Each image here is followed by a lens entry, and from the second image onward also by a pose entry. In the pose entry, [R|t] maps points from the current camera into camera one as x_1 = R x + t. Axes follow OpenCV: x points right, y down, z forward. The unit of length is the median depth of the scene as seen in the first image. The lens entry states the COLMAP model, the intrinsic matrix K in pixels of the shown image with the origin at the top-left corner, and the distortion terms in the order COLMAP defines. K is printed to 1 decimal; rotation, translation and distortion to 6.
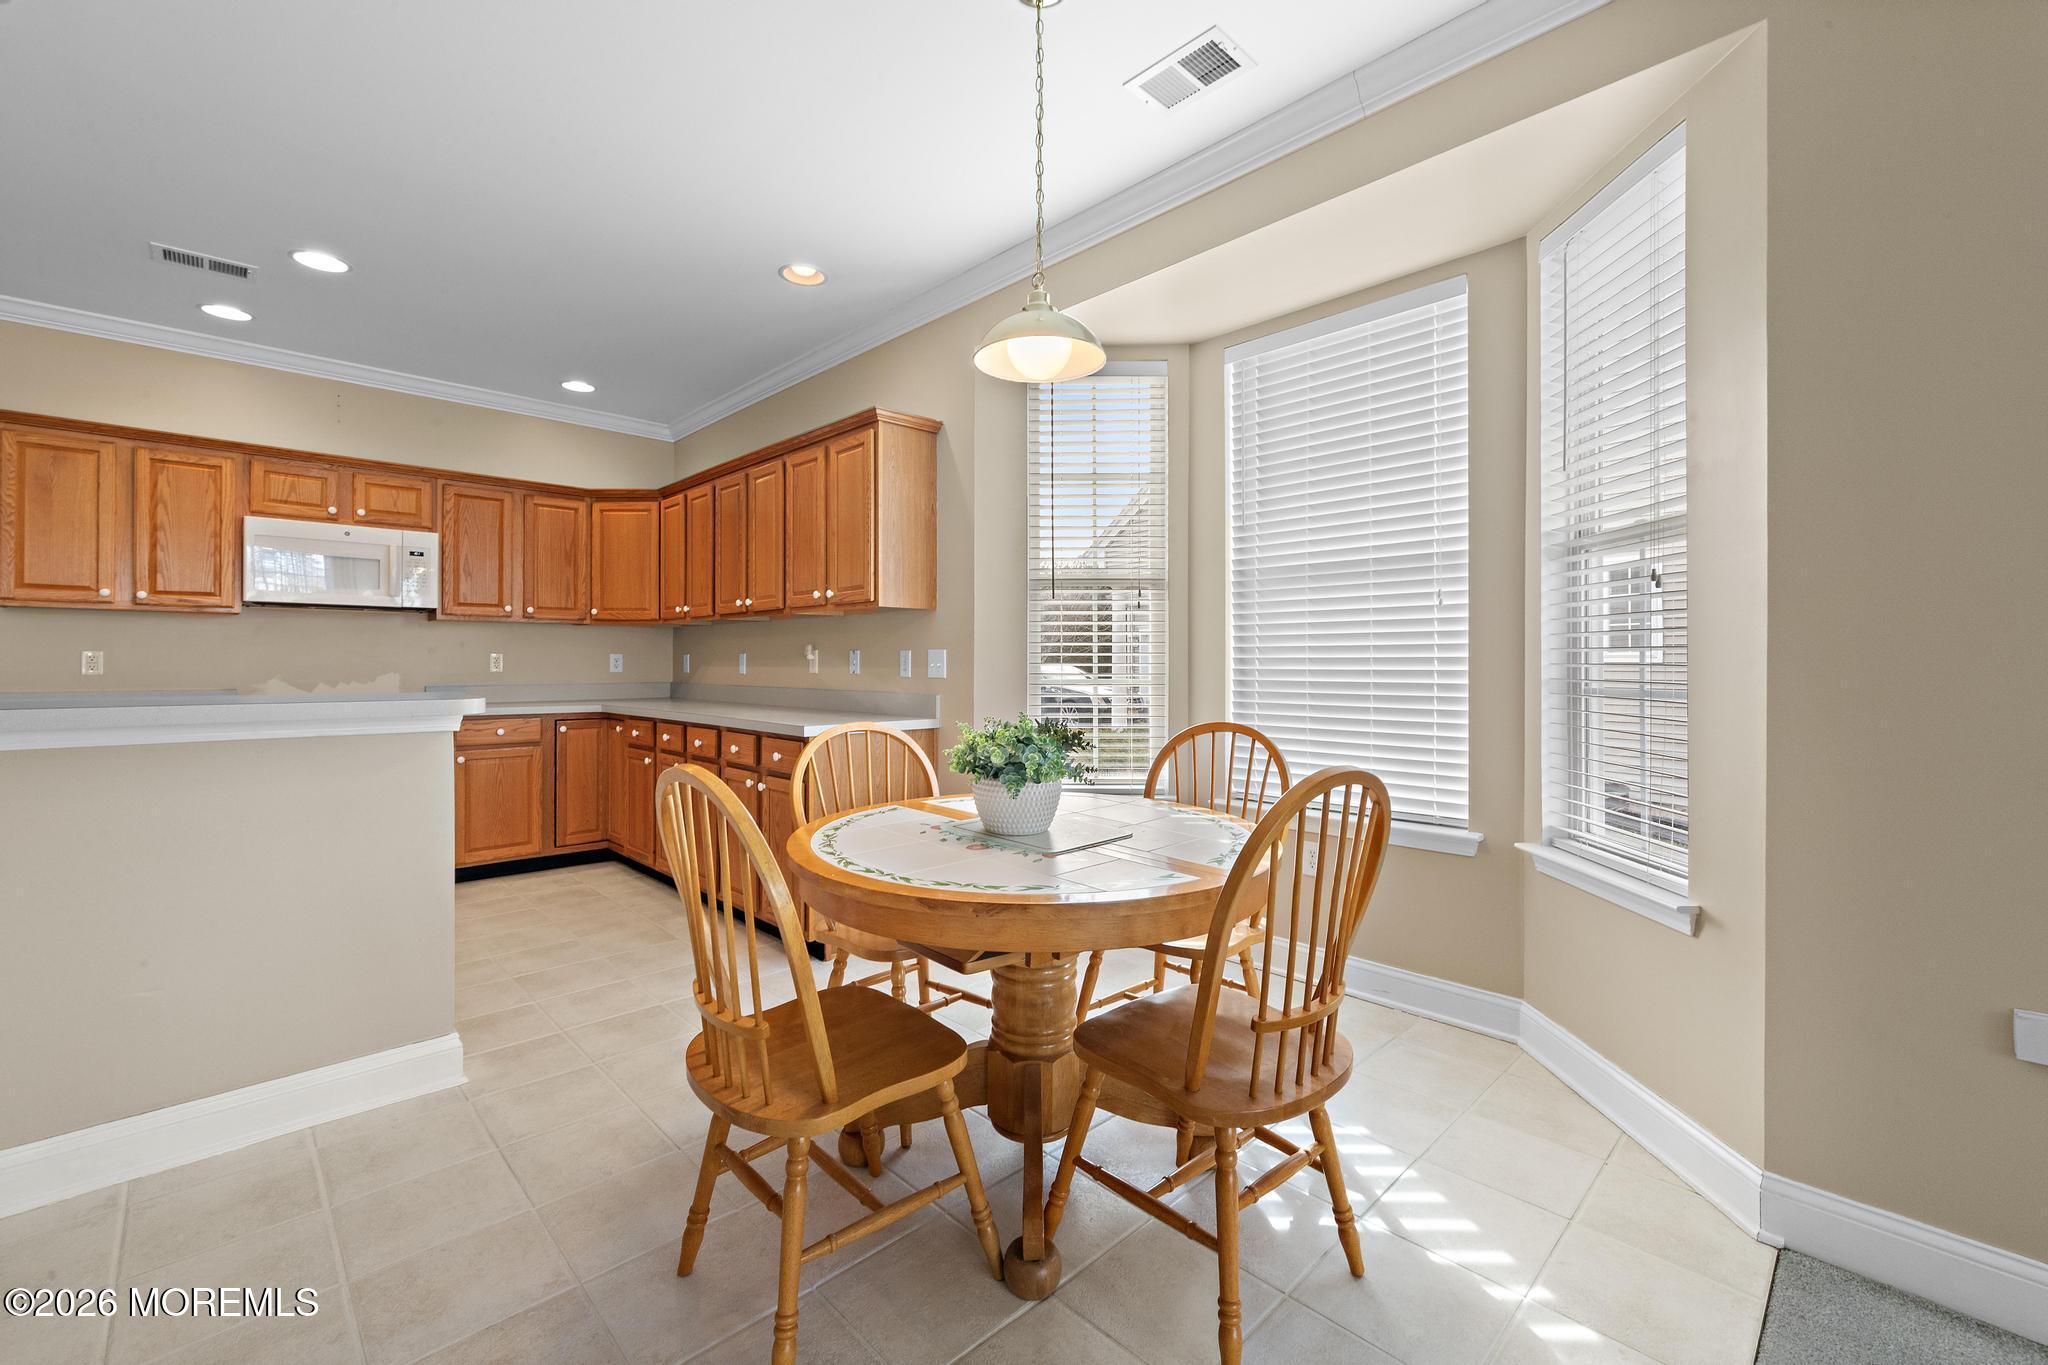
lens RADIAL K [[847.1, 0, 1026.0], [0, 847.1, 658.1], [0, 0, 1]] dist [0.007279, -0.001779]
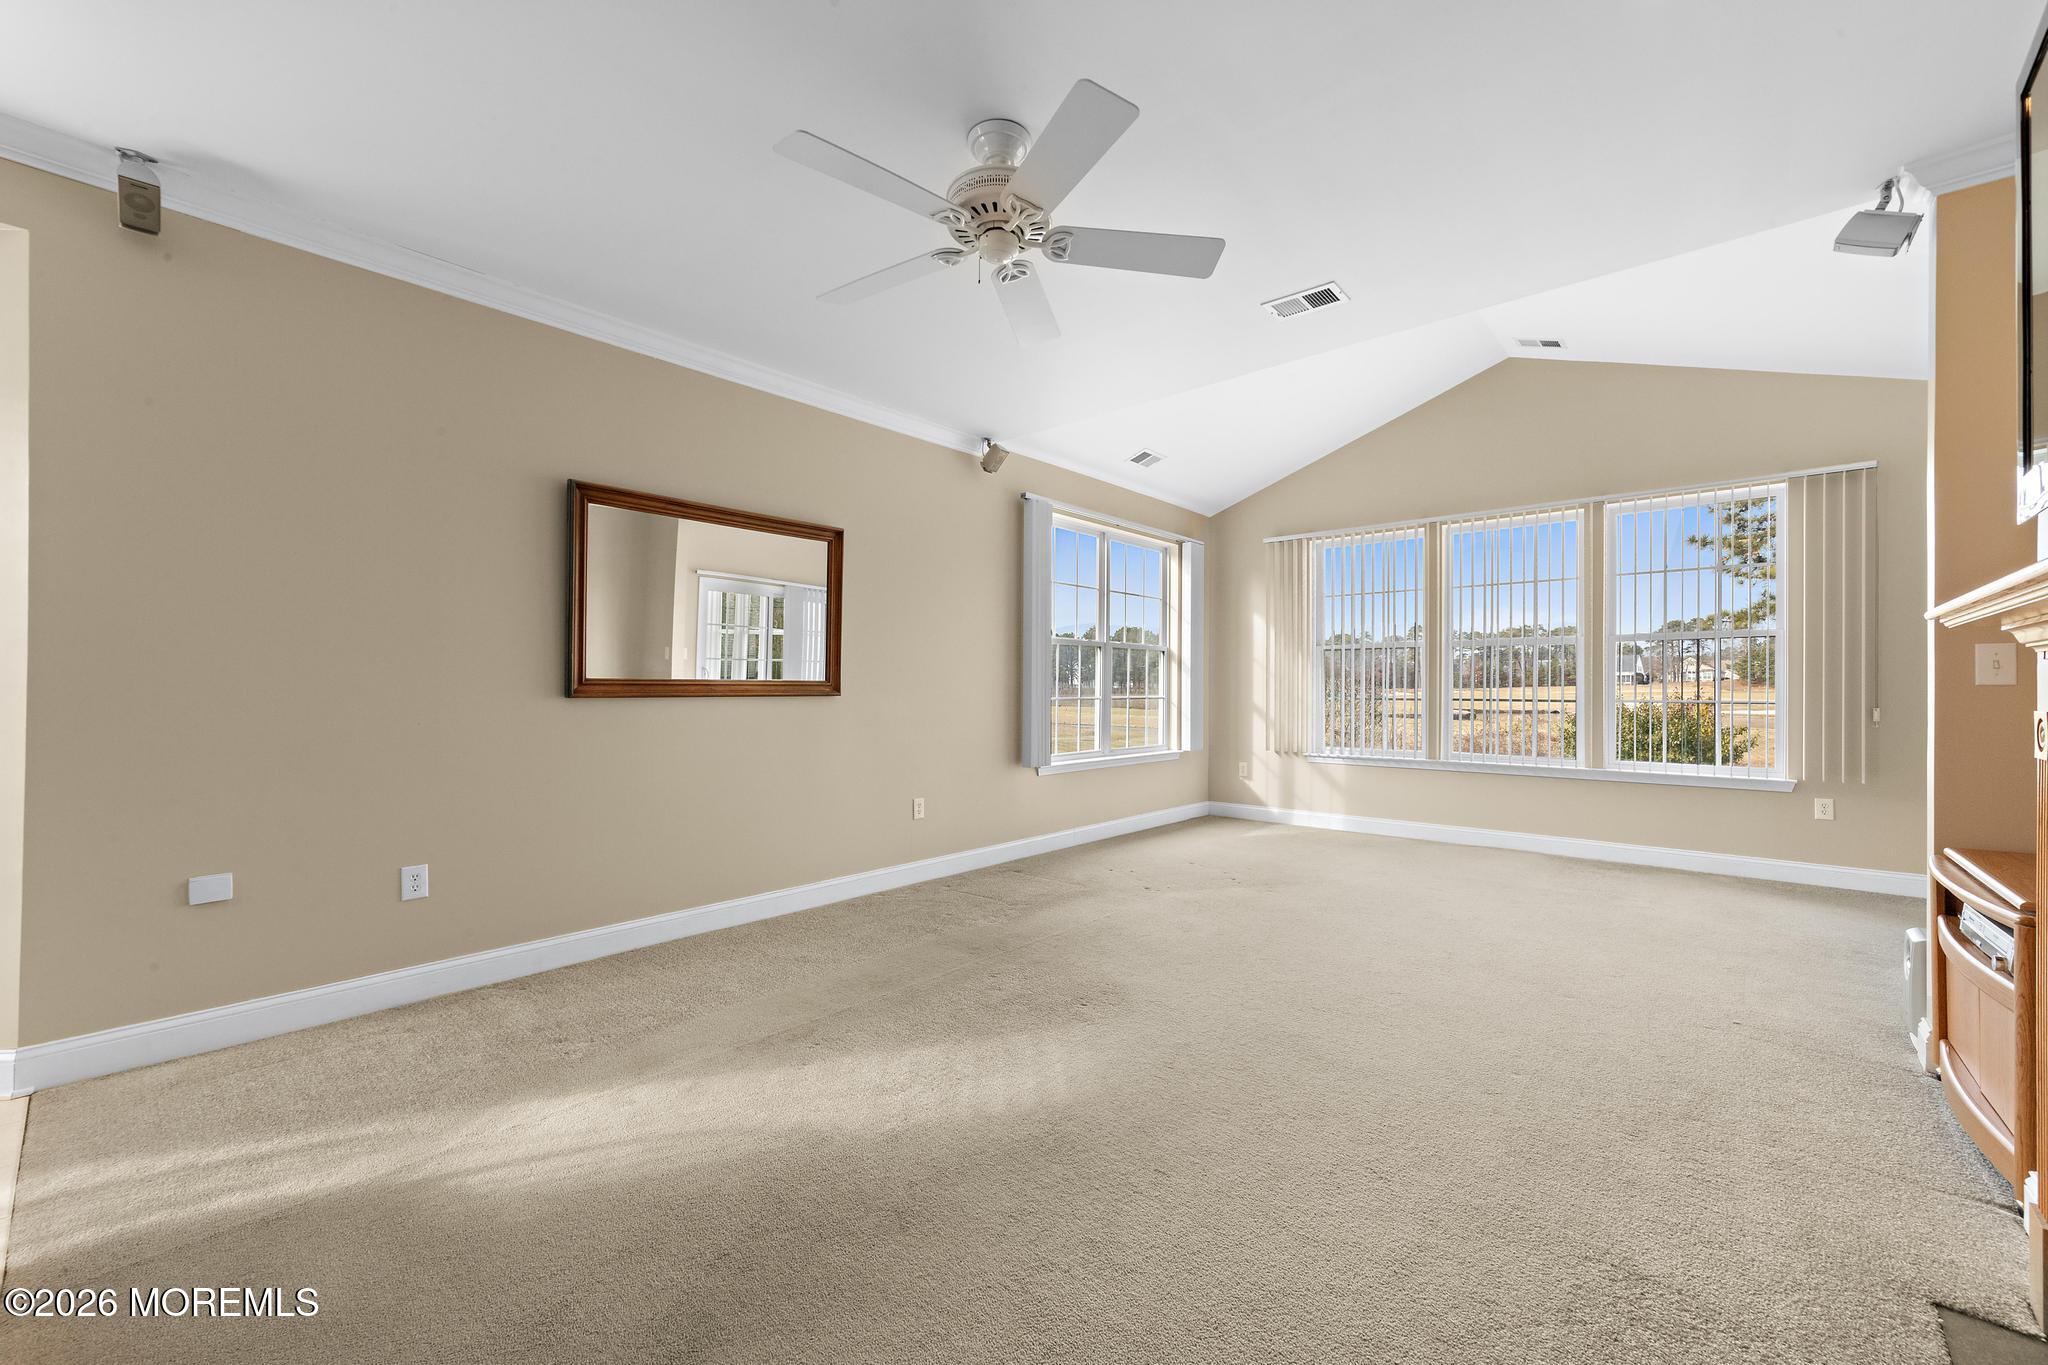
lens RADIAL K [[818.9, 0, 1032.2], [0, 818.9, 689.2], [0, 0, 1]] dist [-0.001730, 0.001549]
pose [[-0.083893, 0.001393, 0.996474, -0.280588], [-0.005949, 0.999981, -0.001899, 0.001193], [-0.996457, -0.006087, -0.083883, -0.246294]]
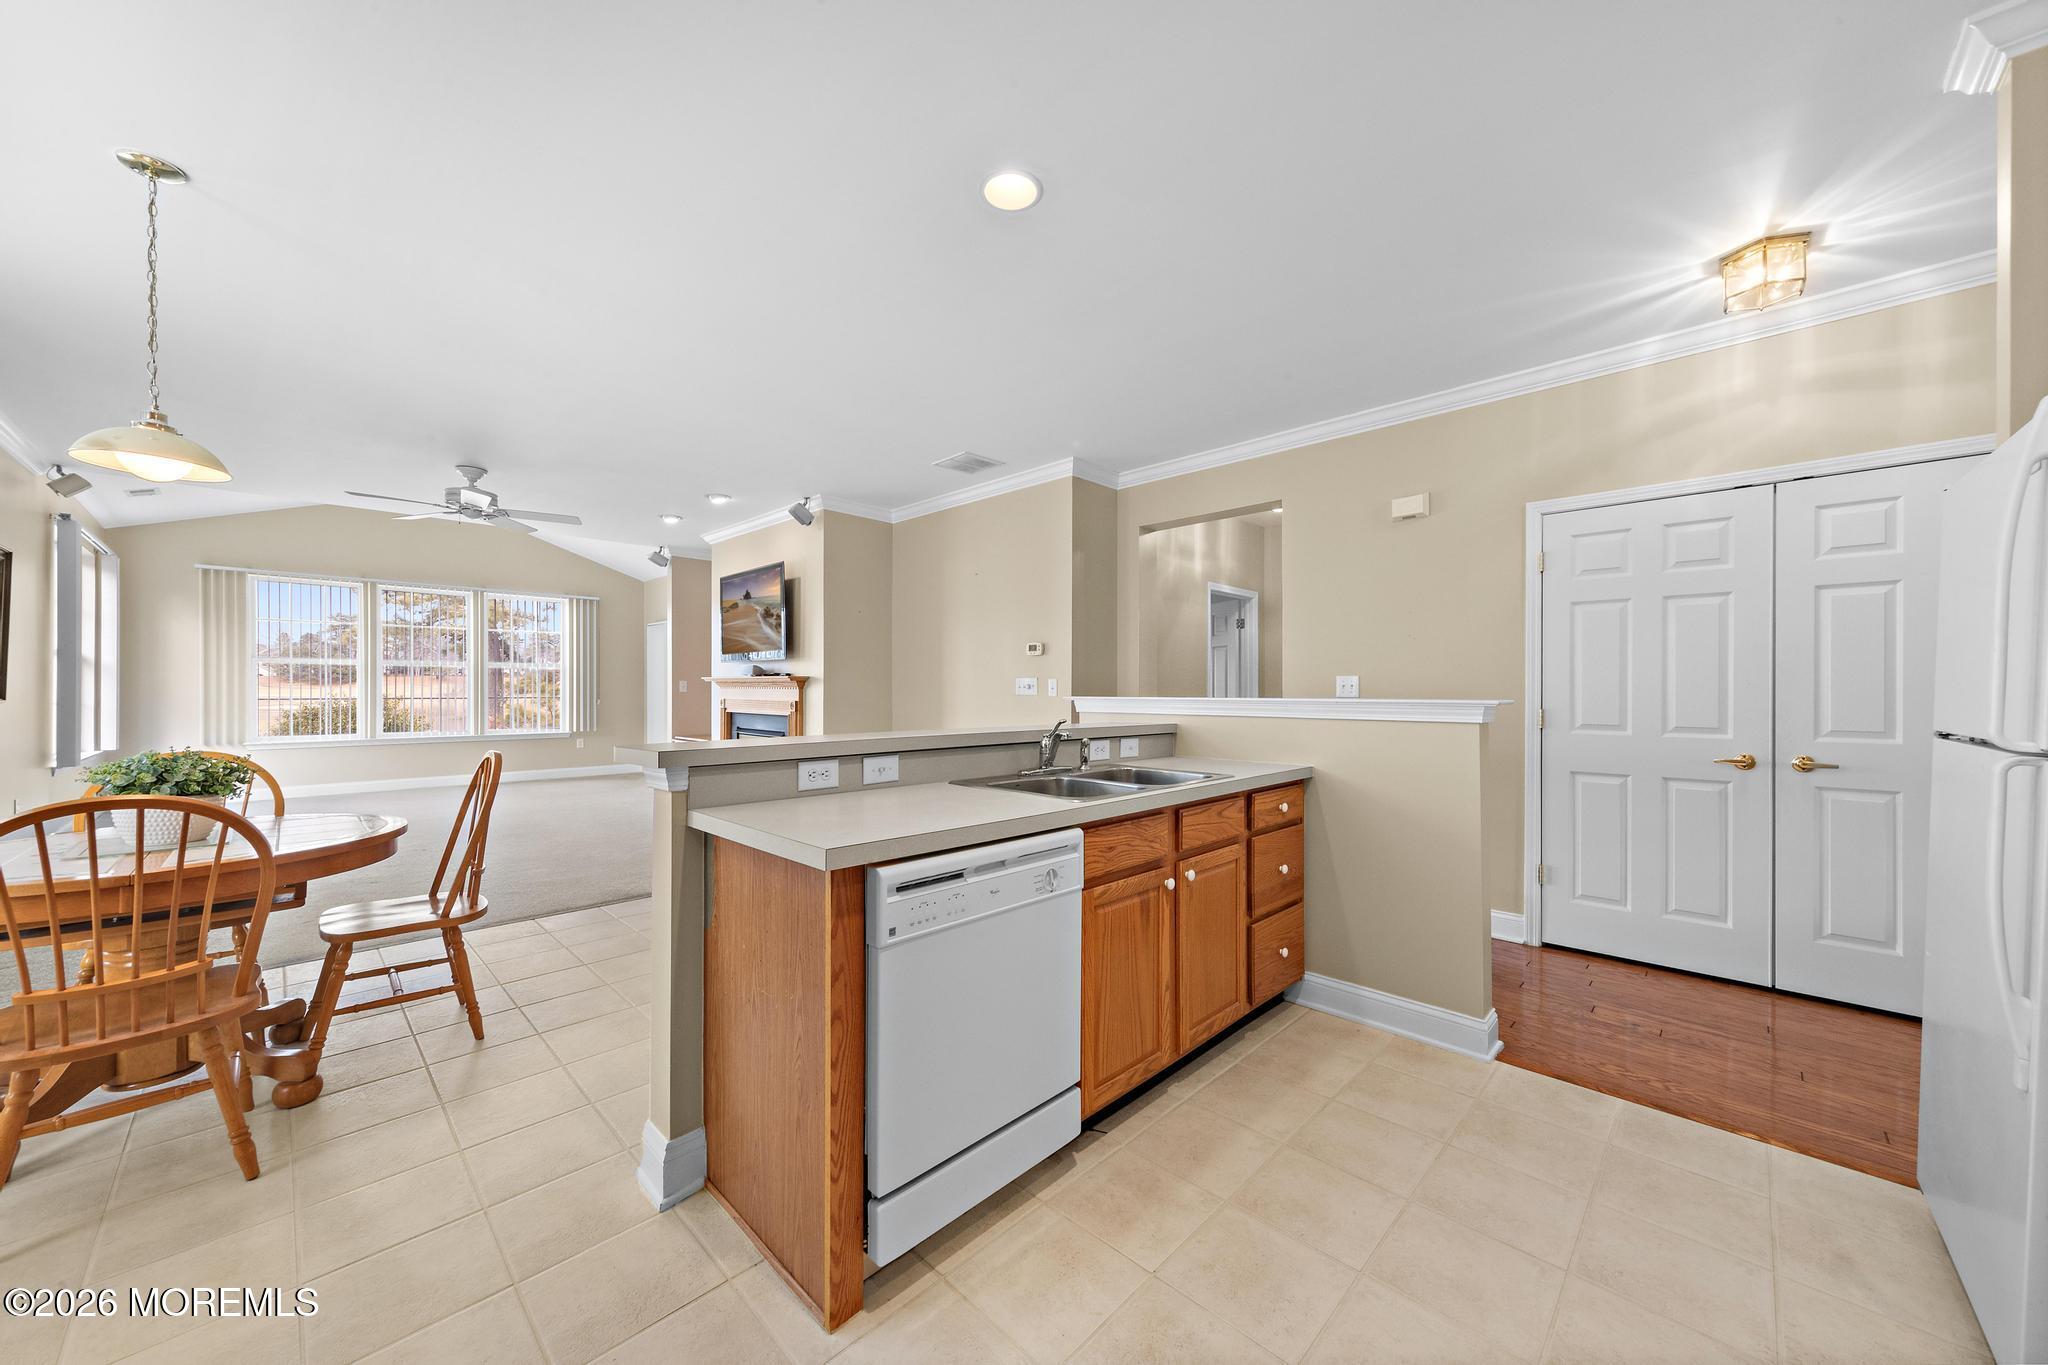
lens RADIAL K [[724.0, 0, 1009.0], [0, 724.0, 694.1], [0, 0, 1]] dist [0.008277, -0.001473]
pose [[-0.999787, -0.002783, -0.020470, -0.632161], [-0.002821, 0.999994, 0.001821, -0.010486], [0.020465, 0.001879, -0.999789, 1.087544]]
